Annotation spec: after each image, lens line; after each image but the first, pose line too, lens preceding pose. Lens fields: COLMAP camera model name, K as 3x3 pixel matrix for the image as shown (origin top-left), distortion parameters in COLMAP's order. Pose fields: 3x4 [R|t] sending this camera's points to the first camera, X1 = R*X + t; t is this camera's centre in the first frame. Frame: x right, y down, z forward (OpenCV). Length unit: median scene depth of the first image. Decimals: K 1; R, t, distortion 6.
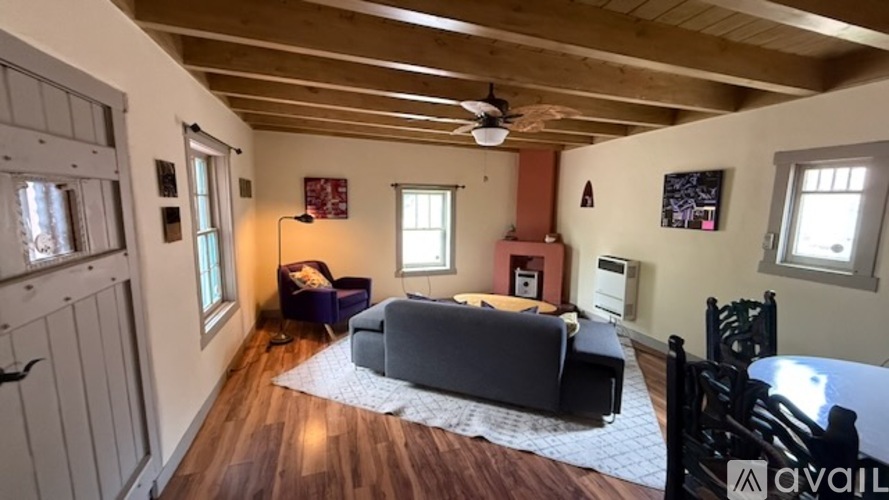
lens RADIAL K [[355.1, 0, 444.5], [0, 355.1, 250.0], [0, 0, 1]] dist [0.002116, -0.000001]
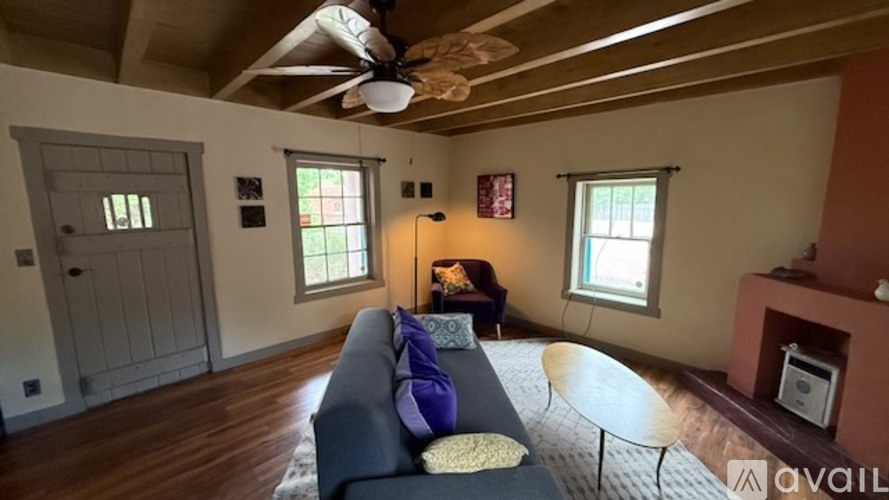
lens RADIAL K [[355.1, 0, 444.5], [0, 355.1, 250.0], [0, 0, 1]] dist [0.002116, -0.000001]
pose [[0.430098, 0.111054, -0.895926, 0.473903], [-0.106056, 0.991749, 0.072019, -0.058993], [0.896531, 0.064043, 0.438327, 0.487984]]
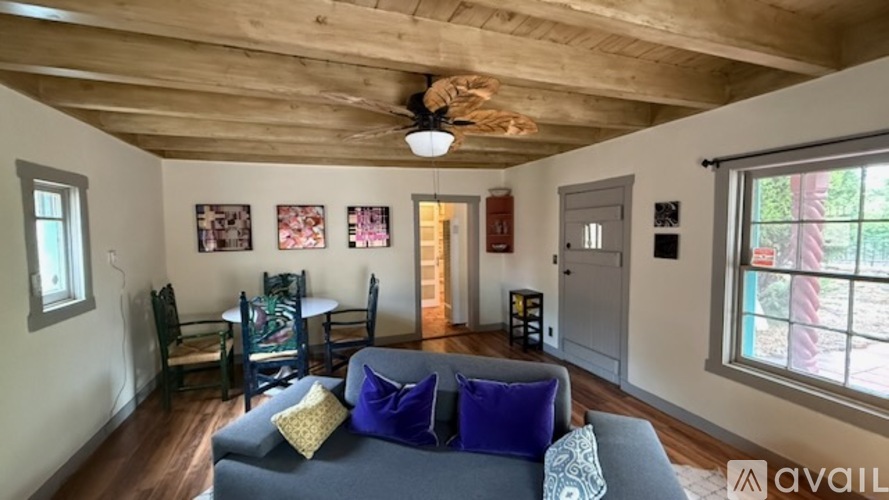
lens RADIAL K [[355.1, 0, 444.5], [0, 355.1, 250.0], [0, 0, 1]] dist [0.002116, -0.000001]
pose [[-0.999448, -0.002245, -0.033158, 0.068926], [-0.008533, 0.981607, 0.190724, -0.143834], [0.032120, 0.190902, -0.981083, 1.061832]]
